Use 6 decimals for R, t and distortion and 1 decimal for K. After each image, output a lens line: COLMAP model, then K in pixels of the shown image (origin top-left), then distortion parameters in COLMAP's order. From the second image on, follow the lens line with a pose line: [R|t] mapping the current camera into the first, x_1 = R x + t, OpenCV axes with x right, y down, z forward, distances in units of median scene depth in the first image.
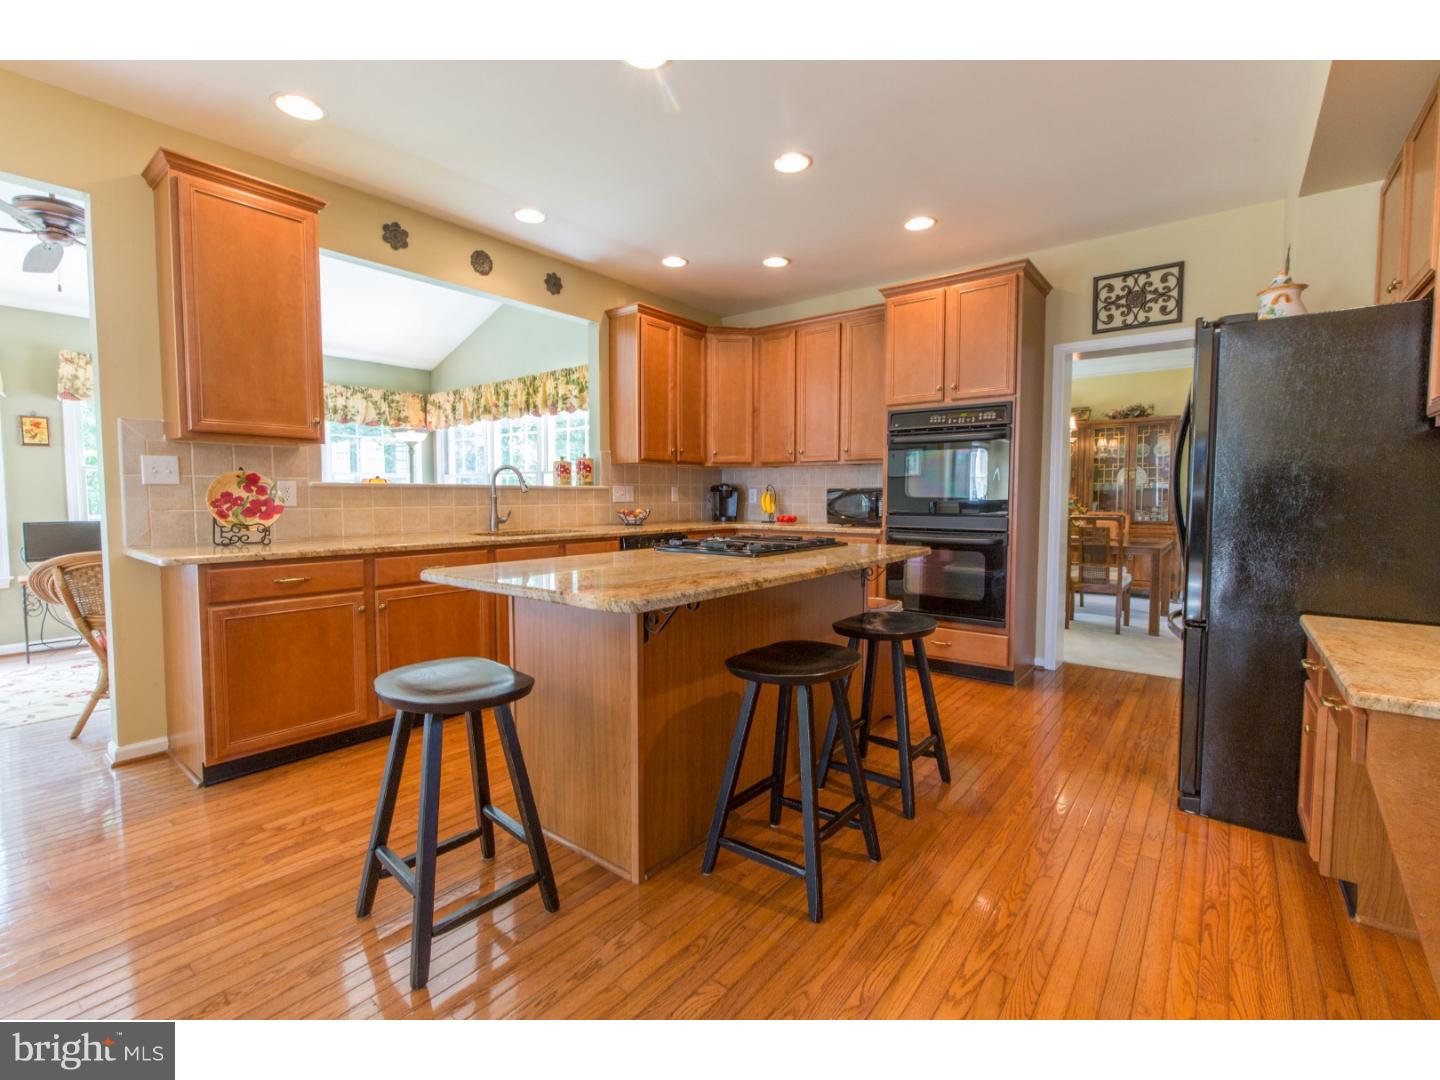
lens RADIAL K [[645.5, 0, 717.1], [0, 645.5, 535.5], [0, 0, 1]] dist [-0.005267, -0.000045]
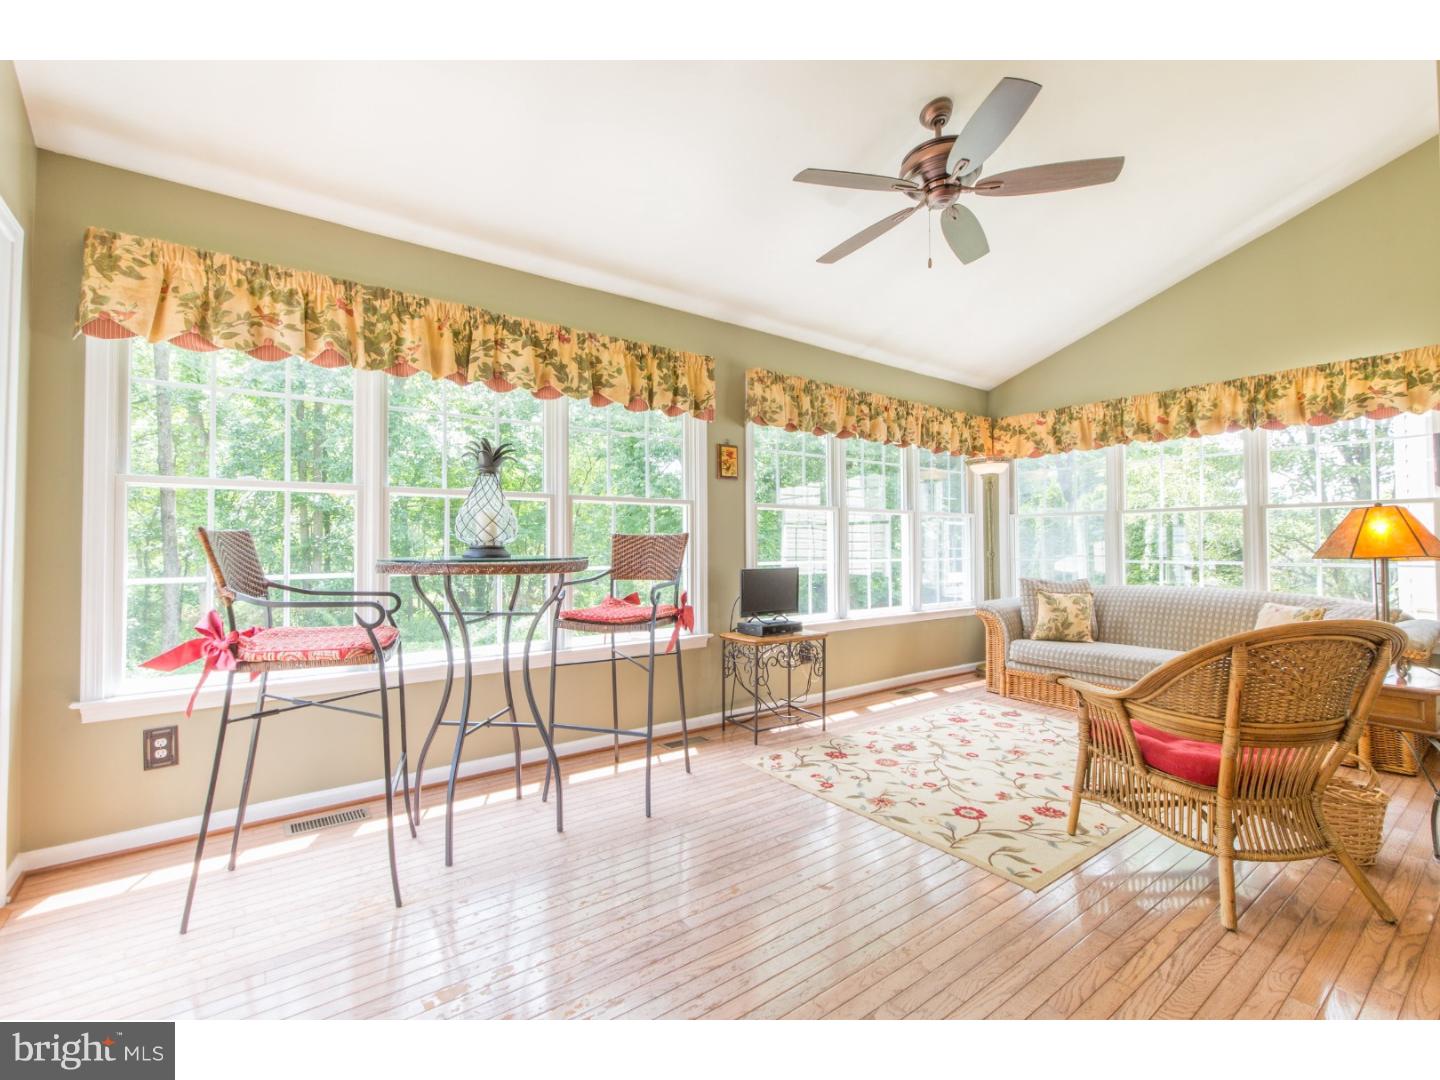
lens RADIAL K [[645.5, 0, 719.7], [0, 645.5, 530.2], [0, 0, 1]] dist [-0.005267, -0.000045]
pose [[0.966552, -0.007806, -0.256352, -0.668923], [-0.014211, 0.996371, -0.083920, -0.000688], [0.256077, 0.084756, 0.962933, 0.140962]]
